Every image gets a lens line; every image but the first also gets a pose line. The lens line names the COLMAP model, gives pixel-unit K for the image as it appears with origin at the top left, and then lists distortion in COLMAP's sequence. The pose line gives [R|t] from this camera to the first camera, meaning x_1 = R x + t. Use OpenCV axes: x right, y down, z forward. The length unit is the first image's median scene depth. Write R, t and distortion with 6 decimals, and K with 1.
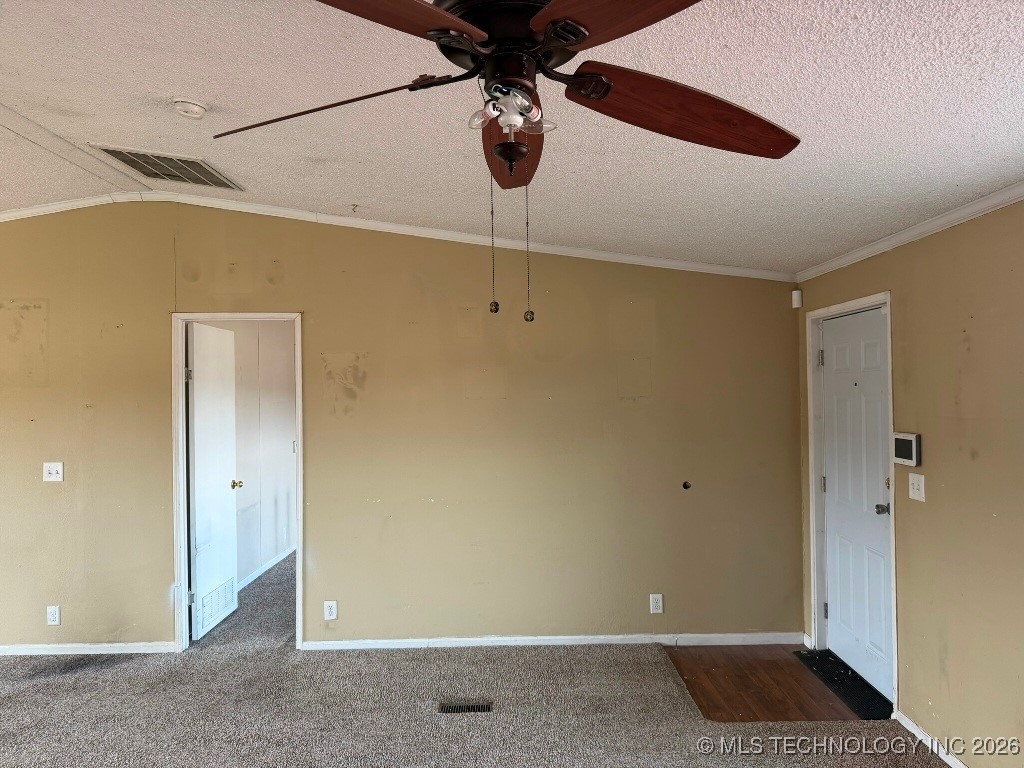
lens RADIAL K [[729.6, 0, 510.5], [0, 729.6, 382.8], [0, 0, 1]] dist [0.012874, -0.021207]
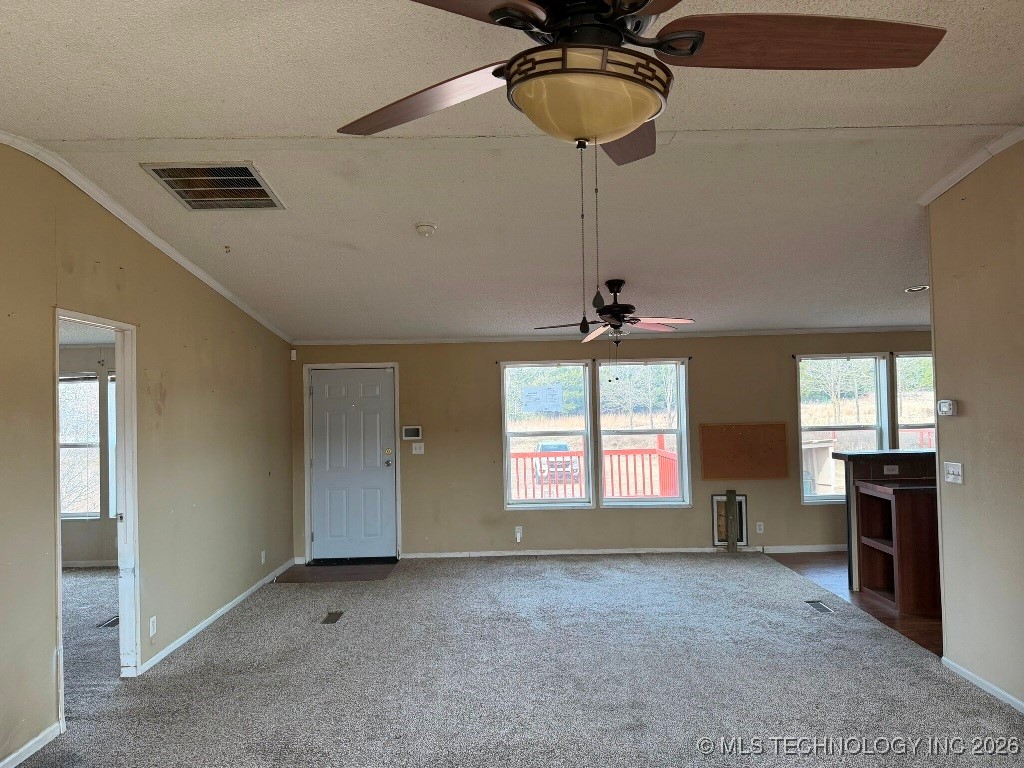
lens RADIAL K [[729.6, 0, 514.9], [0, 729.6, 383.5], [0, 0, 1]] dist [0.012874, -0.021207]
pose [[0.003237, 0.044731, 0.998994, -1.263144], [0.014166, 0.998897, -0.044773, 0.031651], [-0.999894, 0.014297, 0.002600, 0.497356]]
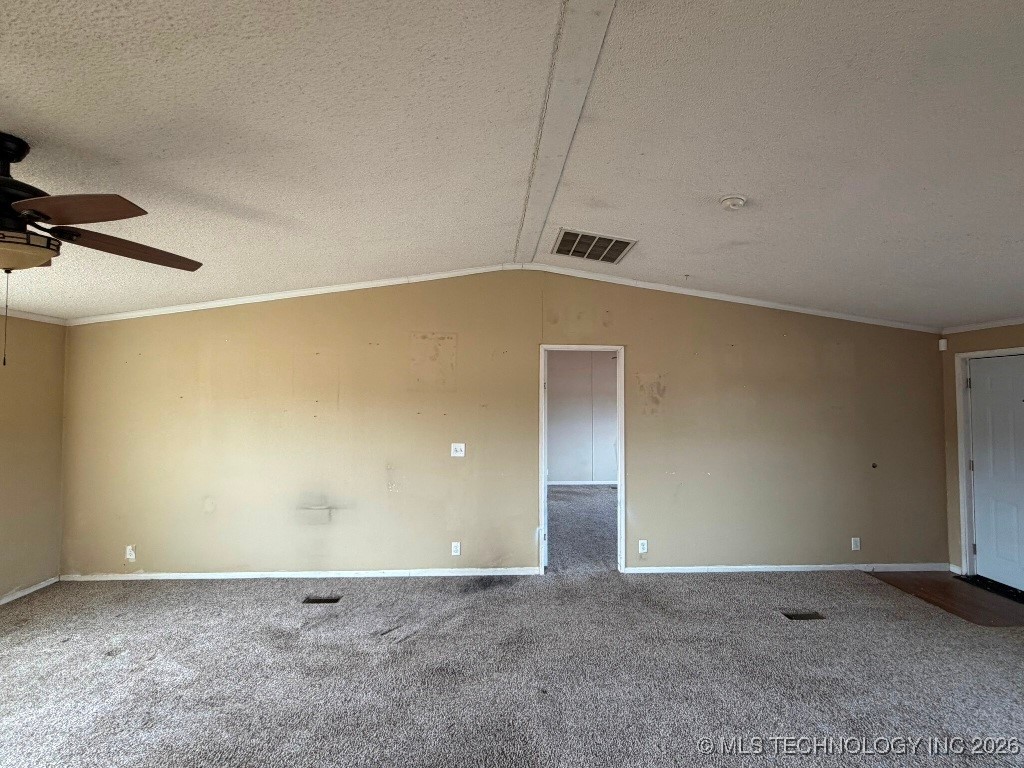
lens RADIAL K [[457.7, 0, 523.3], [0, 457.7, 380.4], [0, 0, 1]] dist [-0.000837, -0.000225]
pose [[0.999132, 0.020891, 0.036037, -0.531657], [-0.019651, 0.999214, -0.034434, 0.011240], [-0.036728, 0.033695, 0.998757, 0.069266]]
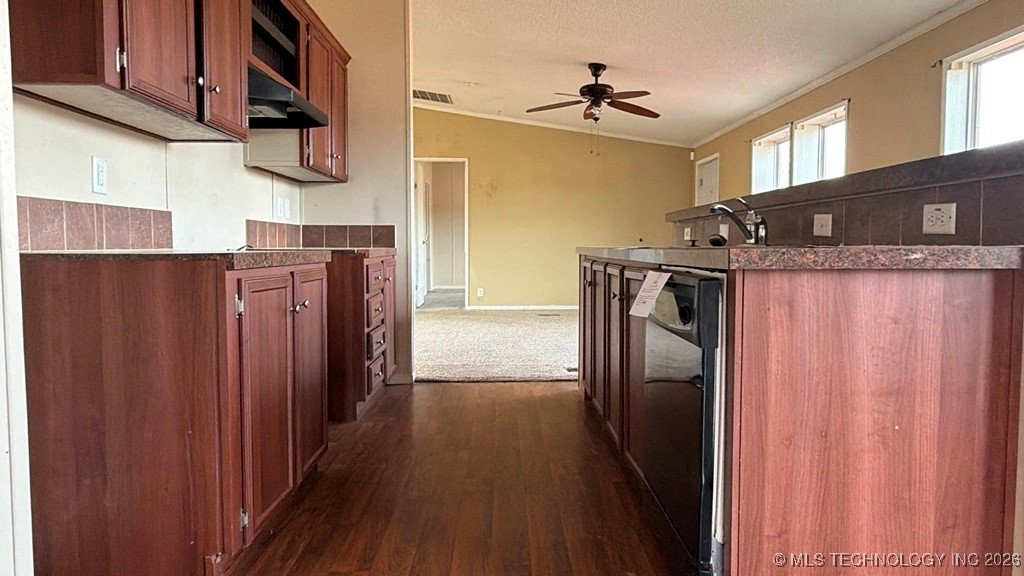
lens RADIAL K [[678.9, 0, 510.1], [0, 678.9, 280.4], [0, 0, 1]] dist [-0.002847, -0.003605]
pose [[0.999790, 0.014828, 0.014120, -0.186521], [-0.015680, 0.997936, 0.062274, 0.144061], [-0.013168, -0.062483, 0.997959, -1.077647]]
